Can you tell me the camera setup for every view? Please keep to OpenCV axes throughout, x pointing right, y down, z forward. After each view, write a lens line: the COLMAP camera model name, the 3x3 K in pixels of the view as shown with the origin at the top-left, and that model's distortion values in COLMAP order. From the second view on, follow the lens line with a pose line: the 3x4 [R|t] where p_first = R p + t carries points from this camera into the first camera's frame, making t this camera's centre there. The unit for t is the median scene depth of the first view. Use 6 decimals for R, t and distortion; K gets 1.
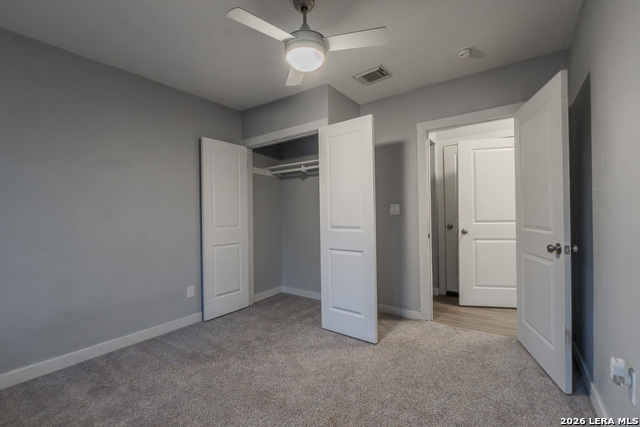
lens RADIAL K [[275.5, 0, 317.2], [0, 275.5, 215.5], [0, 0, 1]] dist [0.002053, 0.000342]
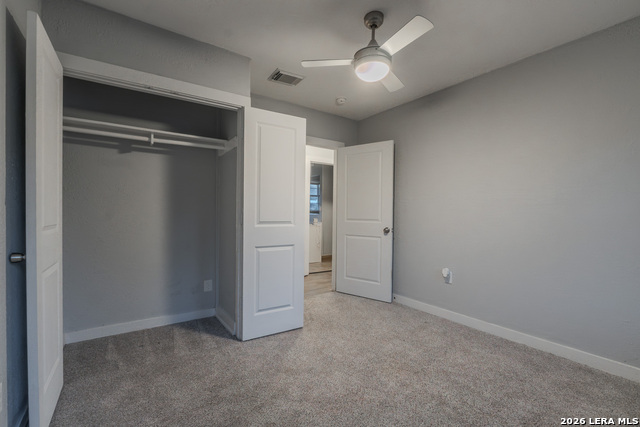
lens RADIAL K [[275.5, 0, 320.0], [0, 275.5, 214.7], [0, 0, 1]] dist [0.002053, 0.000342]
pose [[0.353457, 0.007987, 0.935417, -0.761650], [-0.014645, 0.999888, -0.003003, 0.016009], [-0.935336, -0.012638, 0.353535, 0.521756]]
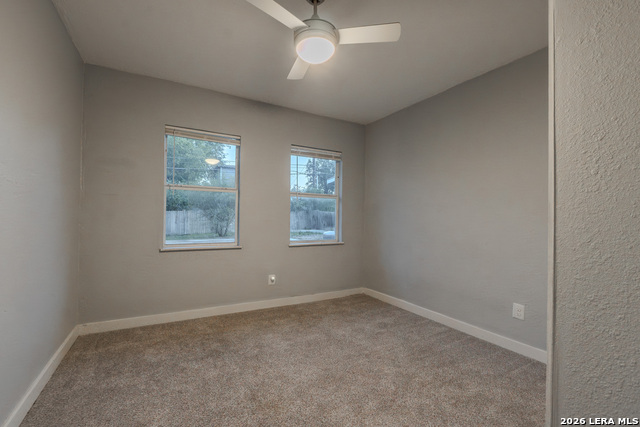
lens RADIAL K [[275.5, 0, 320.0], [0, 275.5, 213.9], [0, 0, 1]] dist [0.002053, 0.000342]
pose [[-0.387805, 0.003937, -0.921733, 0.559085], [-0.010708, 0.999904, 0.008777, -0.000434], [0.921679, 0.013274, -0.387725, 0.913304]]
